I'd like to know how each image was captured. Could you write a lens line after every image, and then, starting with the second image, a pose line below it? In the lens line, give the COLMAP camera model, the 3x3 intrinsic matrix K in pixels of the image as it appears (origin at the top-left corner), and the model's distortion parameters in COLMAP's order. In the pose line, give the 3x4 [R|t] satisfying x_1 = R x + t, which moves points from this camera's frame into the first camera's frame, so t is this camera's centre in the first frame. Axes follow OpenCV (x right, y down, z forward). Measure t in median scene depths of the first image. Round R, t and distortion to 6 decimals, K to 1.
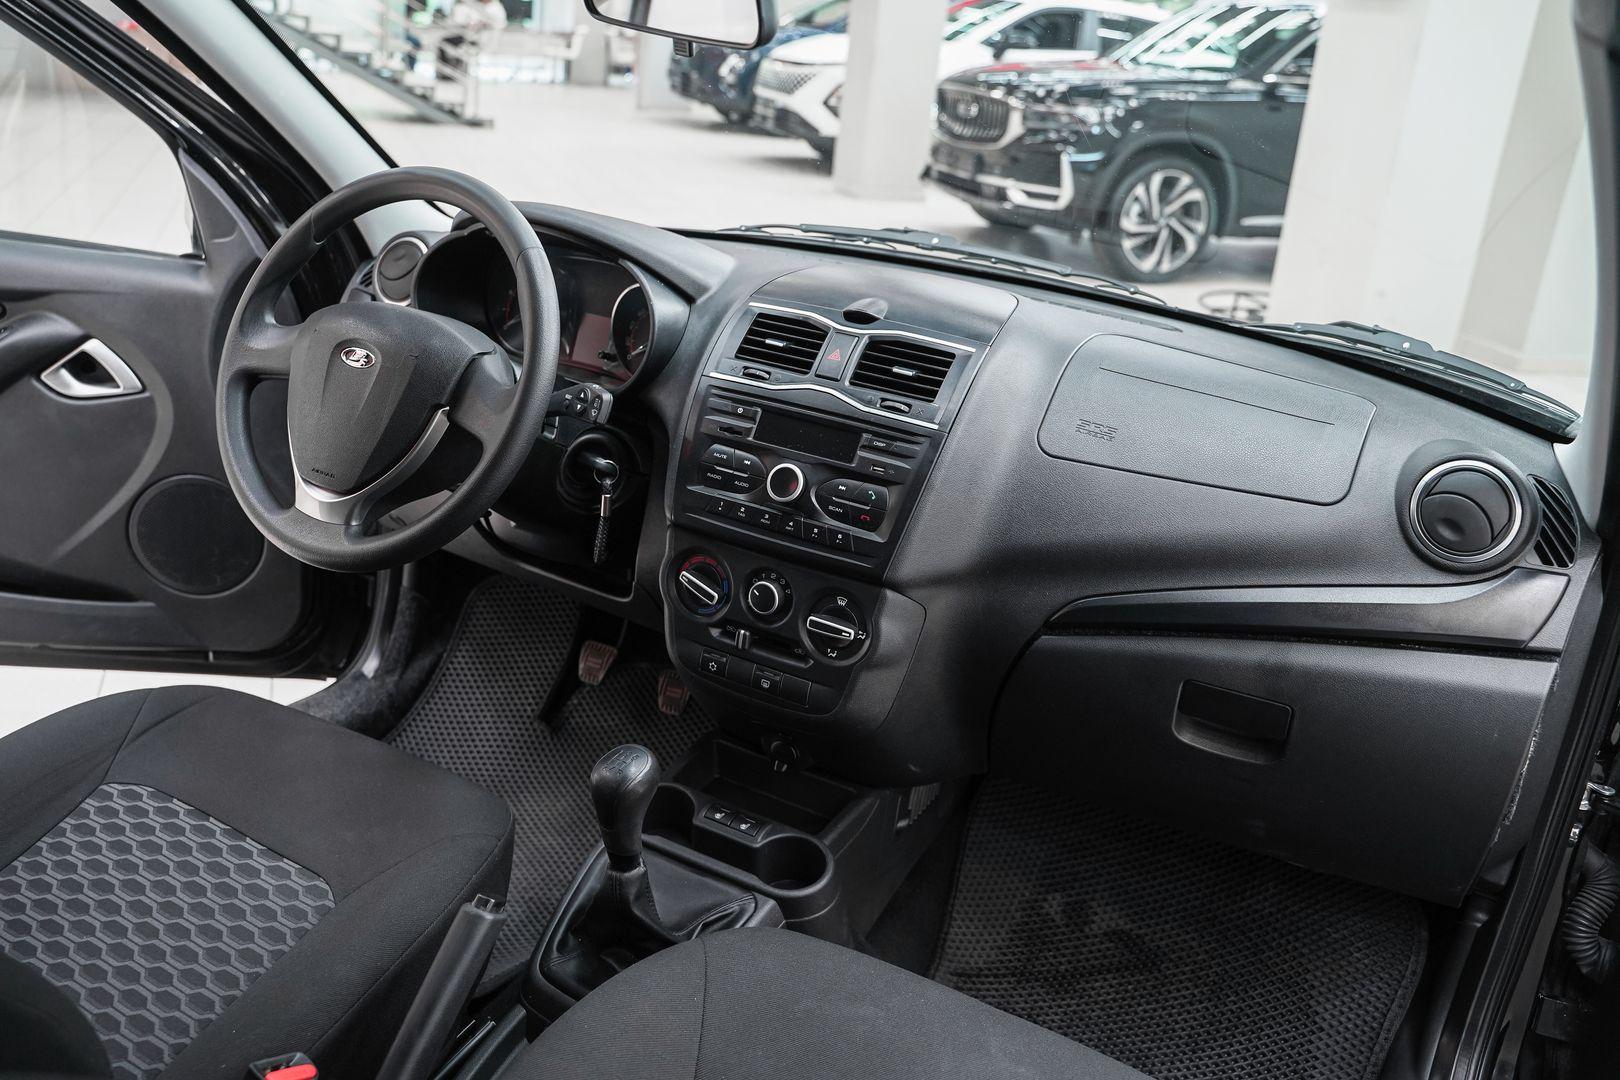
lens RADIAL K [[1267.1, 0, 780.0], [0, 1267.1, 525.0], [0, 0, 1]] dist [-0.119799, 0.115469]
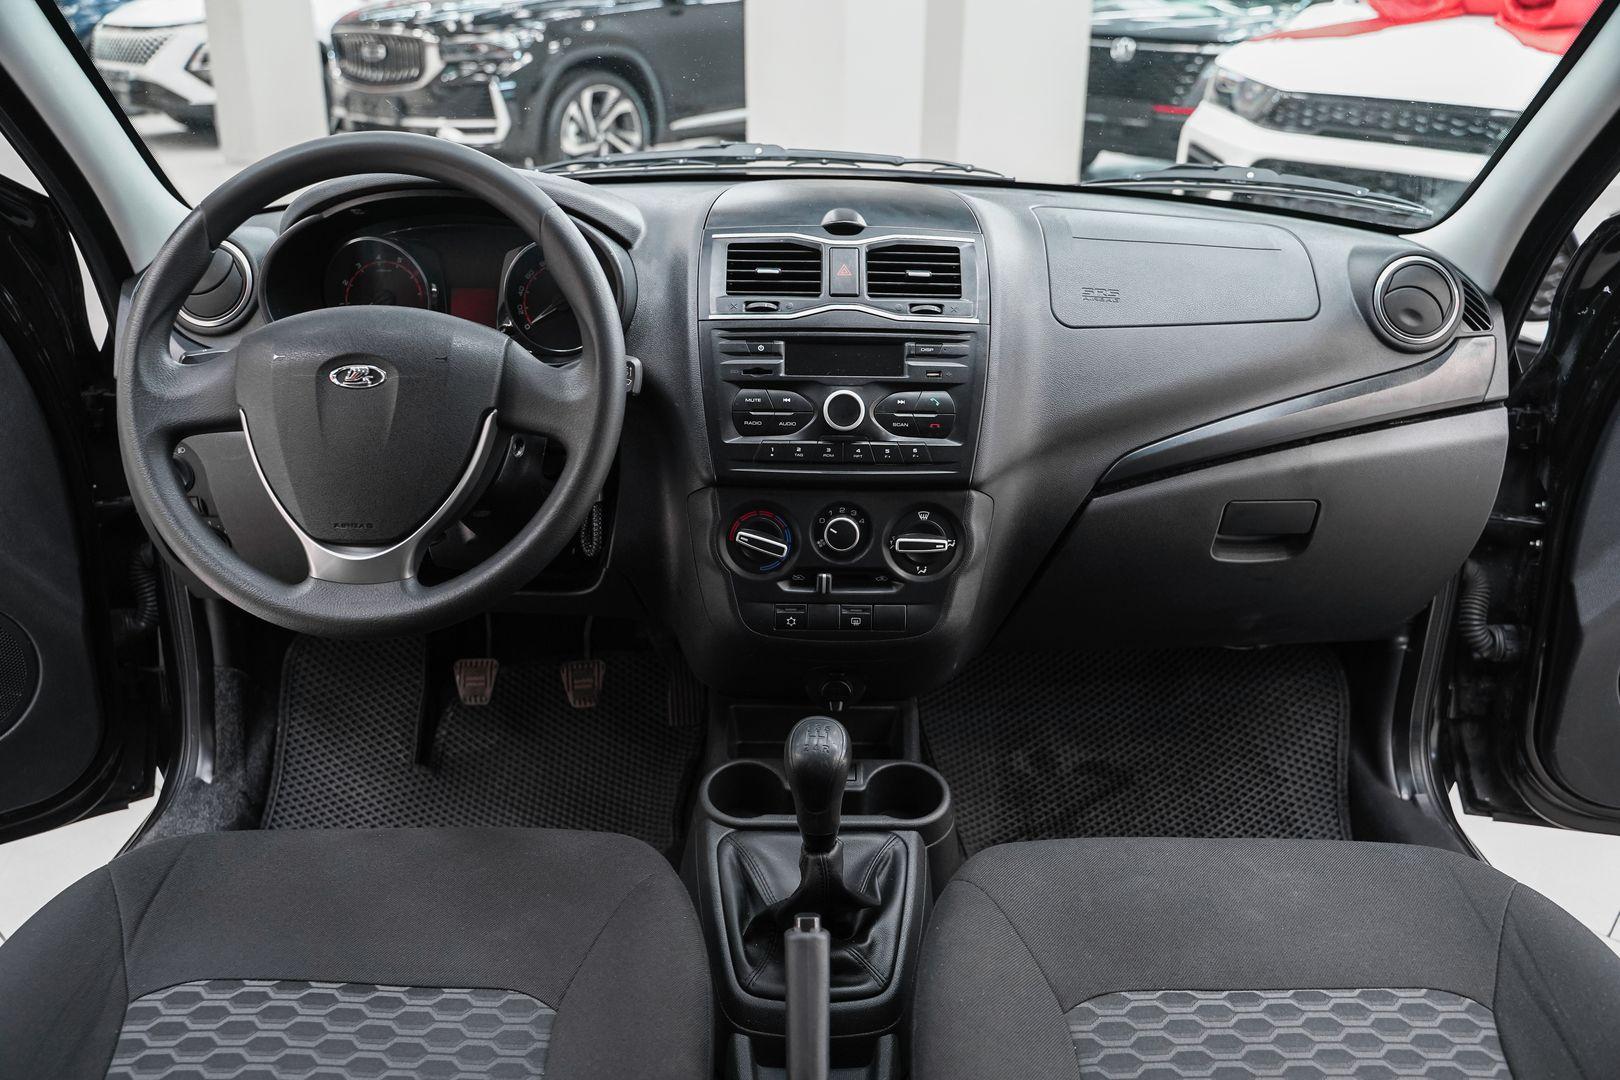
lens RADIAL K [[1267.1, 0, 780.0], [0, 1267.1, 525.0], [0, 0, 1]] dist [-0.119799, 0.115469]
pose [[0.882266, -0.255842, 0.395160, -0.407122], [0.235732, 0.966704, 0.099567, -0.052180], [-0.407476, 0.005307, 0.913200, 0.141584]]
